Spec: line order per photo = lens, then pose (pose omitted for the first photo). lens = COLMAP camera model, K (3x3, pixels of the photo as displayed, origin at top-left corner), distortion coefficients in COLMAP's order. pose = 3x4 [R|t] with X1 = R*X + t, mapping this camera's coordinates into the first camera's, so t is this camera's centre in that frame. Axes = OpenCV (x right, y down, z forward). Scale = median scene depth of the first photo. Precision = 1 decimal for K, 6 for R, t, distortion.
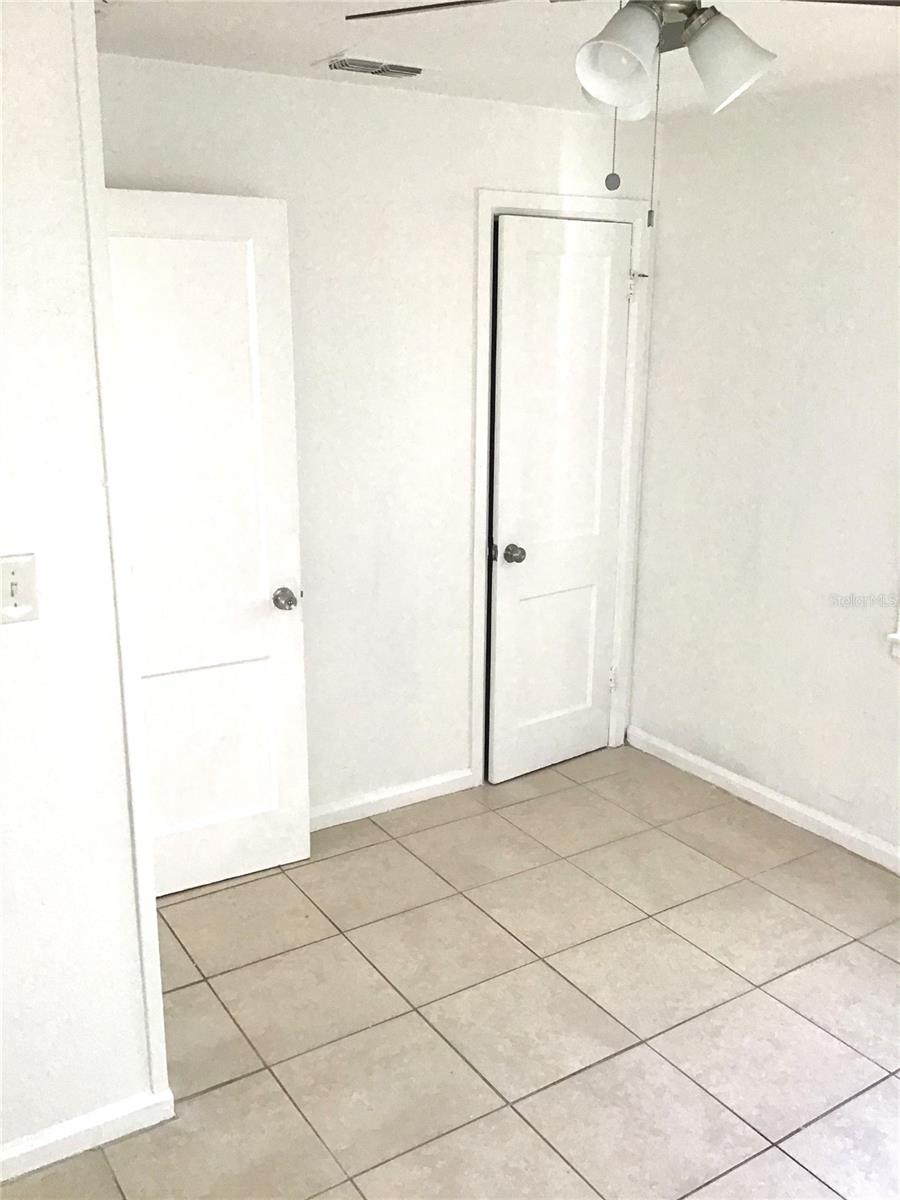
lens RADIAL K [[1090.8, 0, 426.5], [0, 1090.8, 599.5], [0, 0, 1]] dist [0.015874, -0.007622]
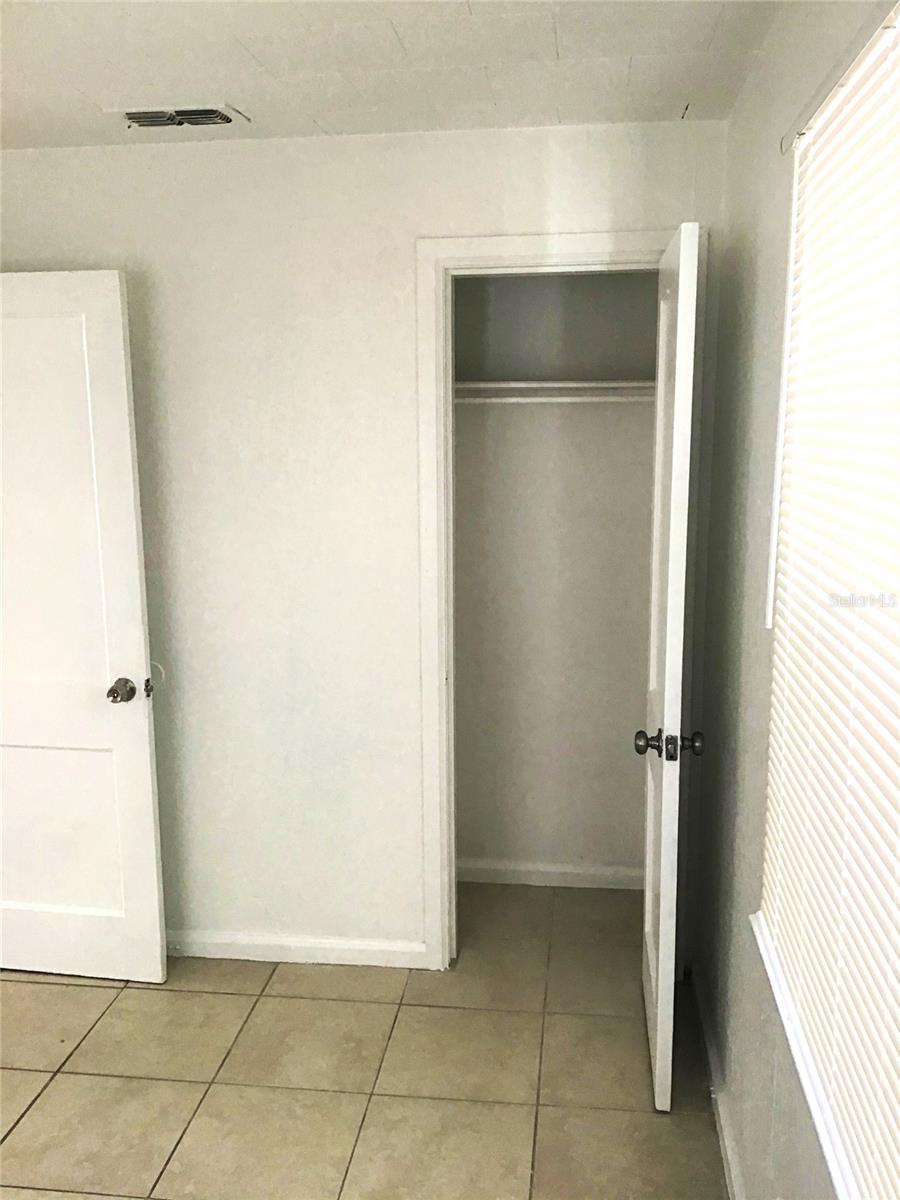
lens RADIAL K [[1090.8, 0, 426.5], [0, 1090.8, 599.5], [0, 0, 1]] dist [0.015874, -0.007622]
pose [[0.766732, 0.101971, -0.633817, 0.611897], [-0.154561, 0.987584, -0.028088, -0.086086], [0.623083, 0.119499, 0.772973, 0.408400]]
